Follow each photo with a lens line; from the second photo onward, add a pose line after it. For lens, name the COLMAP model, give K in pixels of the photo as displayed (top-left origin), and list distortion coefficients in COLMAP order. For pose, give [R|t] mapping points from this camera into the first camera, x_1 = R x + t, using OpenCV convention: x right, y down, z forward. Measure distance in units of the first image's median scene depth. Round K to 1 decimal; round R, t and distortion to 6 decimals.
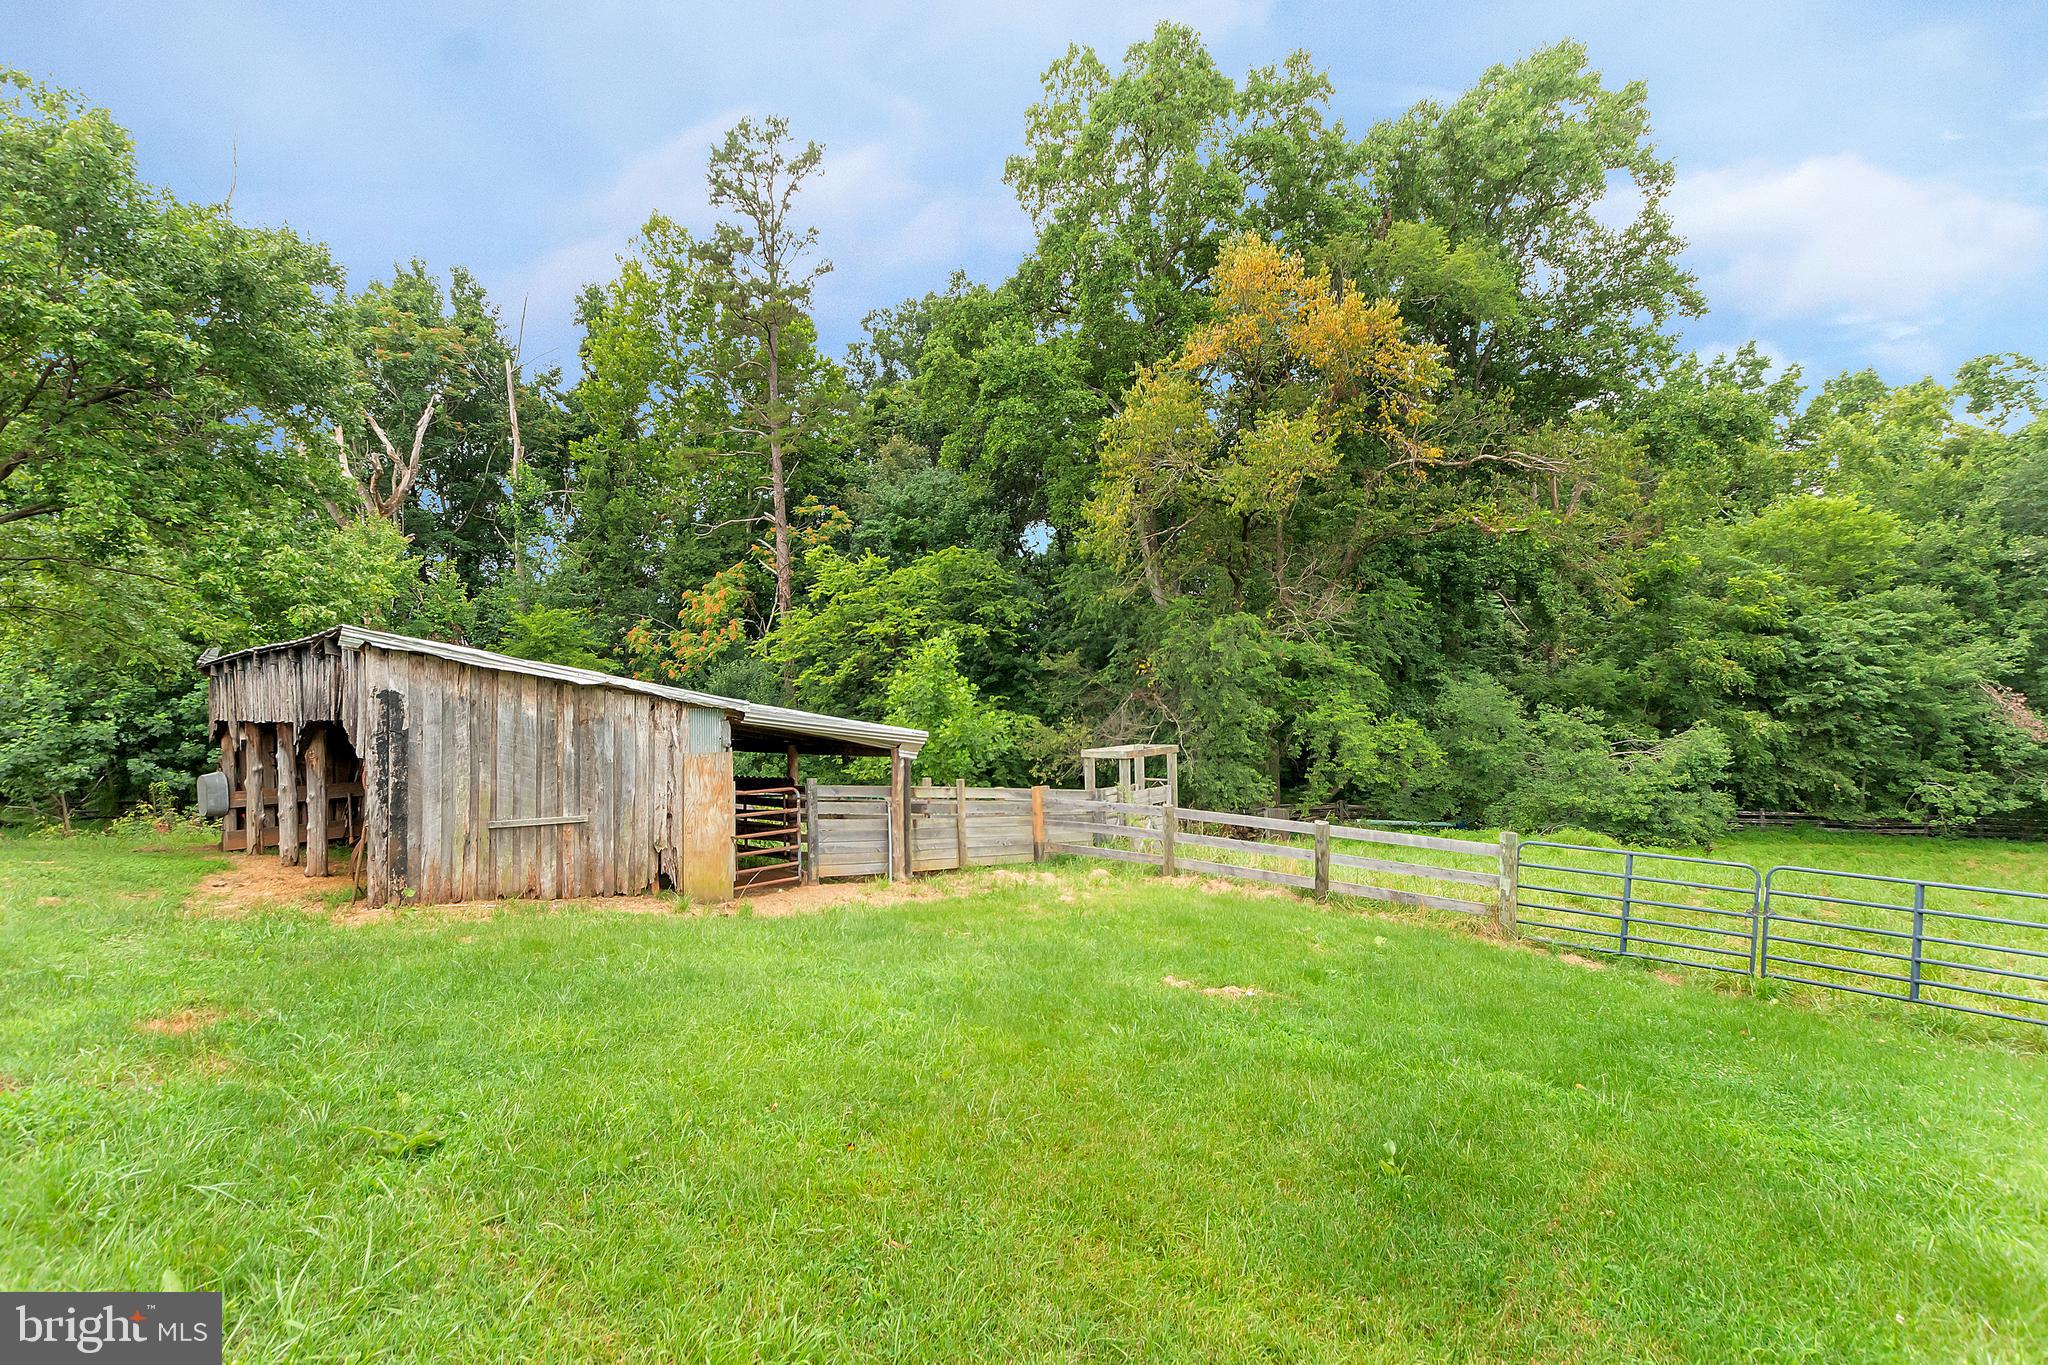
lens RADIAL K [[884.8, 0, 1017.7], [0, 884.8, 719.7], [0, 0, 1]] dist [0.008587, -0.002019]
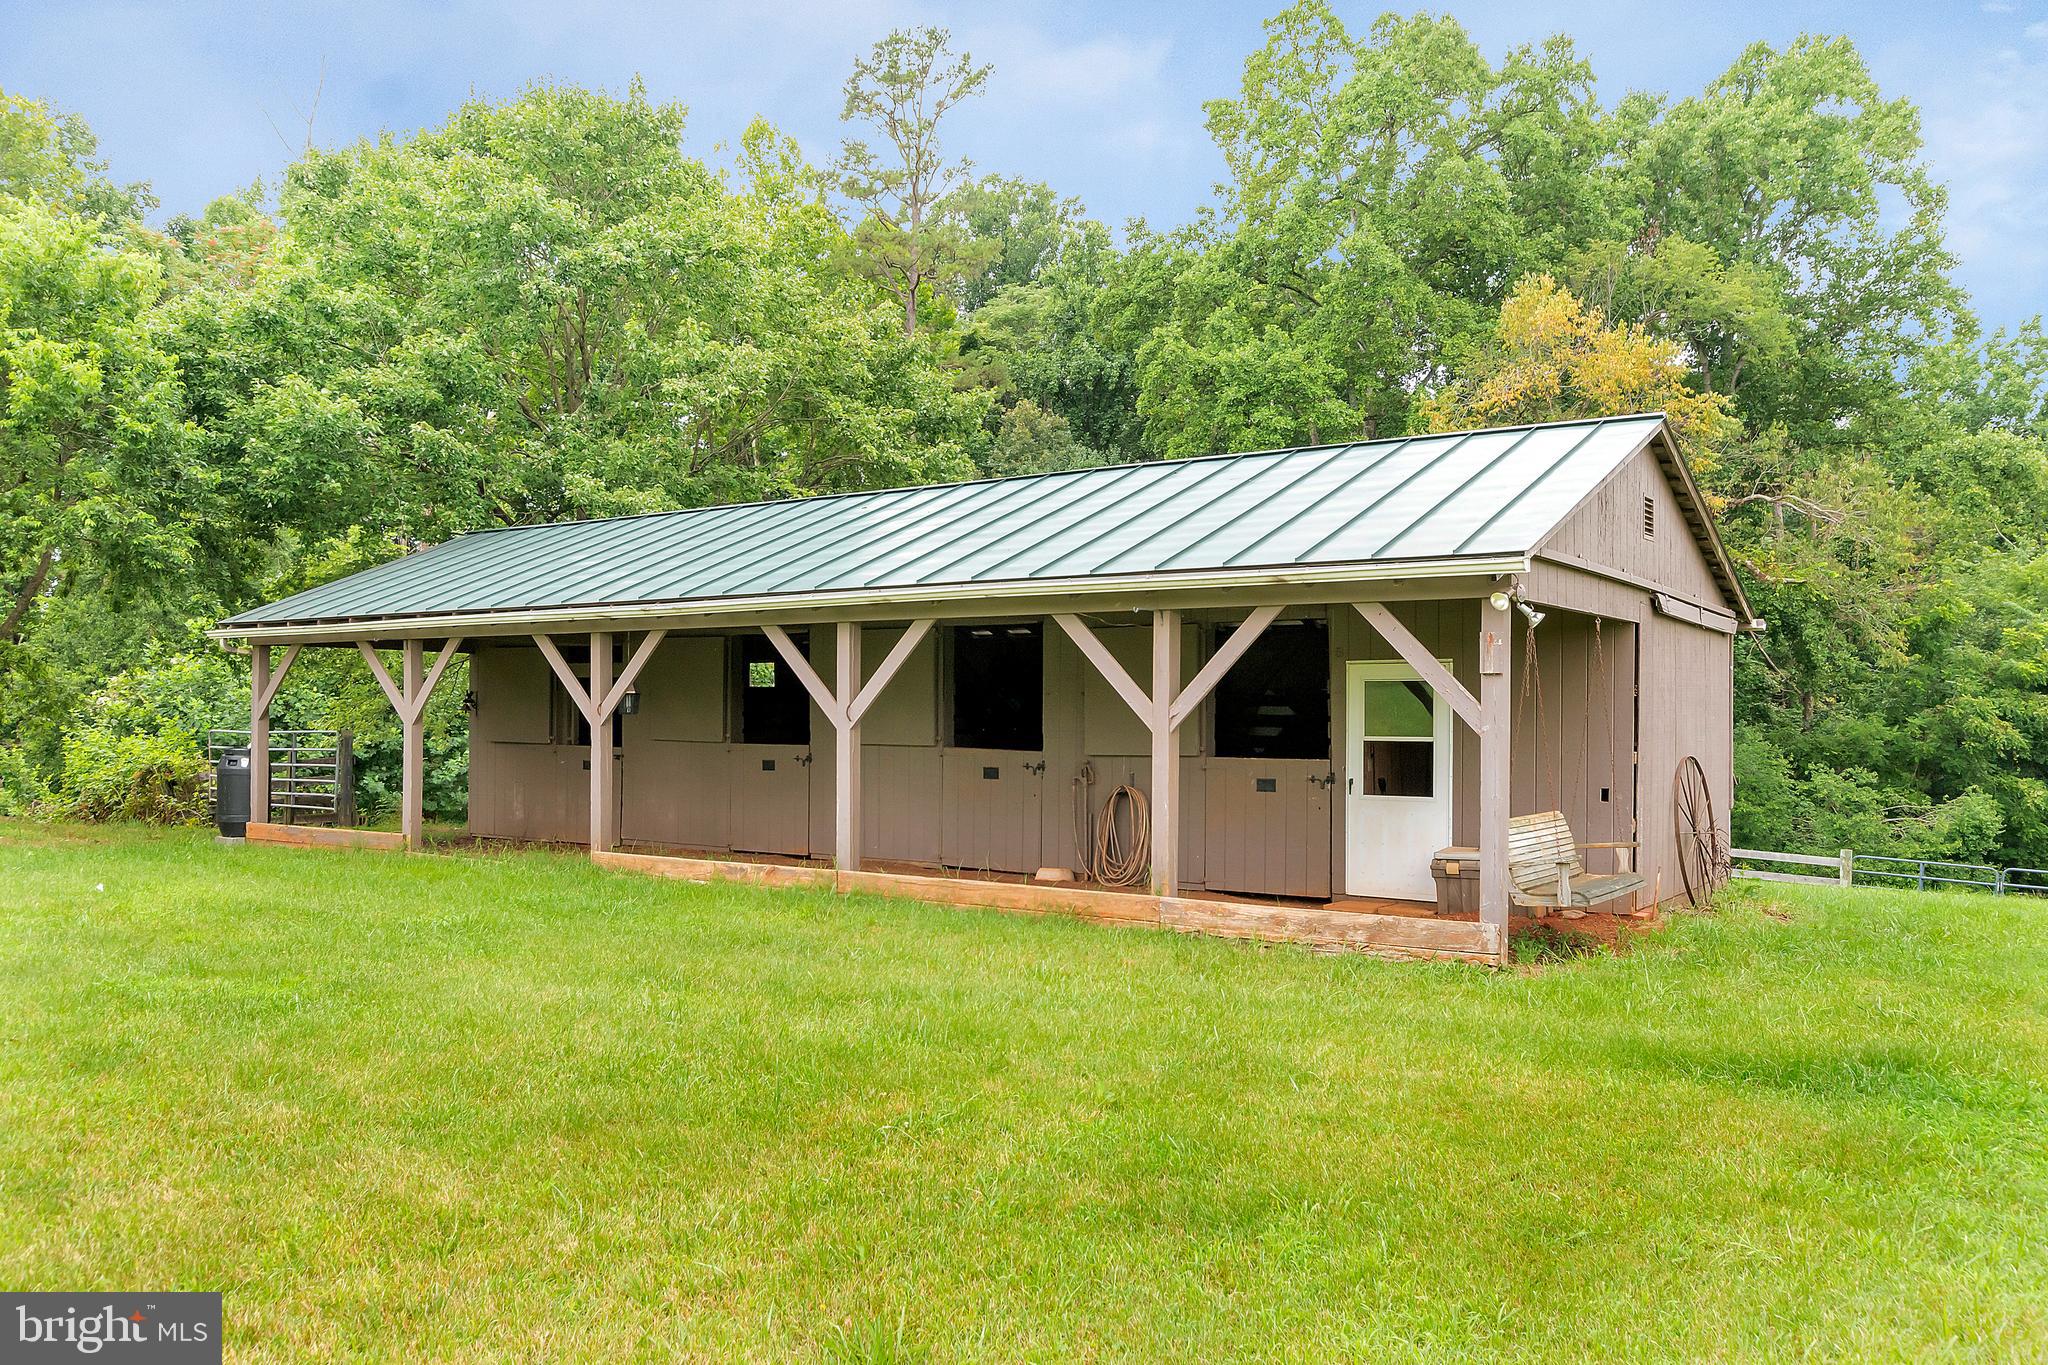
lens RADIAL K [[1516.8, 0, 1030.7], [0, 1516.8, 694.4], [0, 0, 1]] dist [-0.000439, 0.003366]
pose [[0.994971, 0.034904, 0.093890, -0.321643], [-0.030717, 0.998484, -0.045670, 0.006653], [-0.095342, 0.042556, 0.994535, -0.431154]]
